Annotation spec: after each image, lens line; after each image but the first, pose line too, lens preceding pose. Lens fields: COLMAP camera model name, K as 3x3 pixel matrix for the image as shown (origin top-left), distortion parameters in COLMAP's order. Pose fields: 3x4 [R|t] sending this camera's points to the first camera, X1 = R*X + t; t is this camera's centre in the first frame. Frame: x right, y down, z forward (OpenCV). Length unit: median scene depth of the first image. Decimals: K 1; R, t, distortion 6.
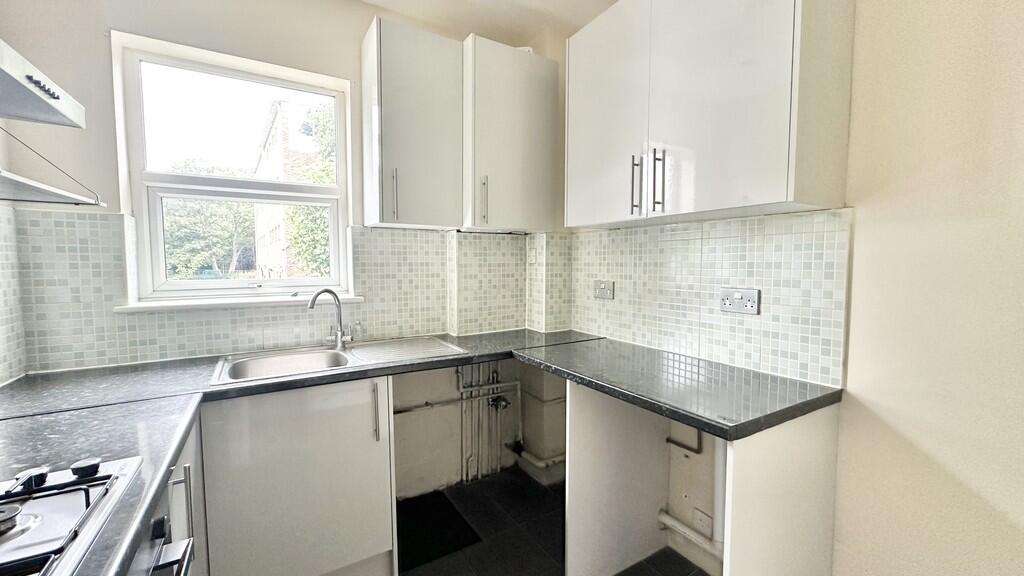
lens RADIAL K [[410.0, 0, 509.7], [0, 410.0, 287.9], [0, 0, 1]] dist [-0.001798, 0.000668]
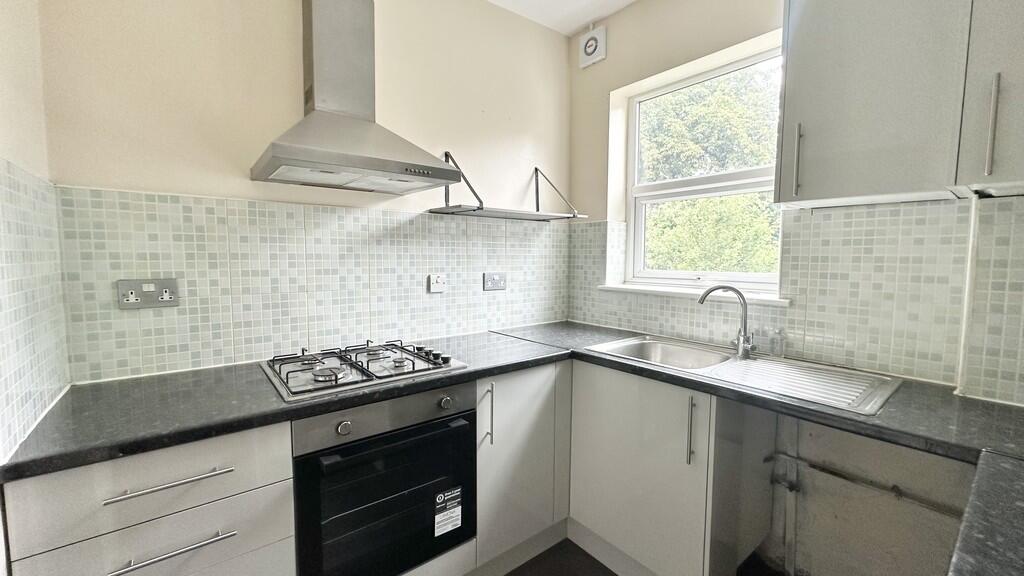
lens RADIAL K [[410.0, 0, 509.7], [0, 410.0, 287.9], [0, 0, 1]] dist [-0.001798, 0.000668]
pose [[0.139092, 0.080096, -0.987035, 0.343730], [-0.069218, 0.995072, 0.070994, -0.021032], [0.987857, 0.058446, 0.143950, 0.378389]]
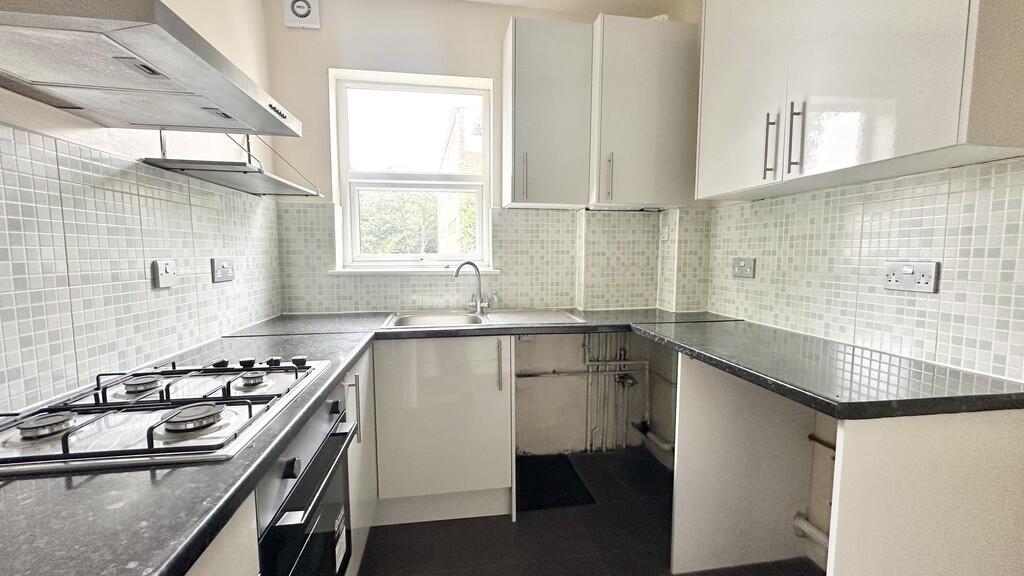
lens RADIAL K [[410.0, 0, 509.7], [0, 410.0, 287.9], [0, 0, 1]] dist [-0.001798, 0.000668]
pose [[0.927583, 0.033848, -0.372081, 0.095372], [-0.024855, 0.999272, 0.028940, 0.039091], [0.372790, -0.017597, 0.927749, -0.045491]]
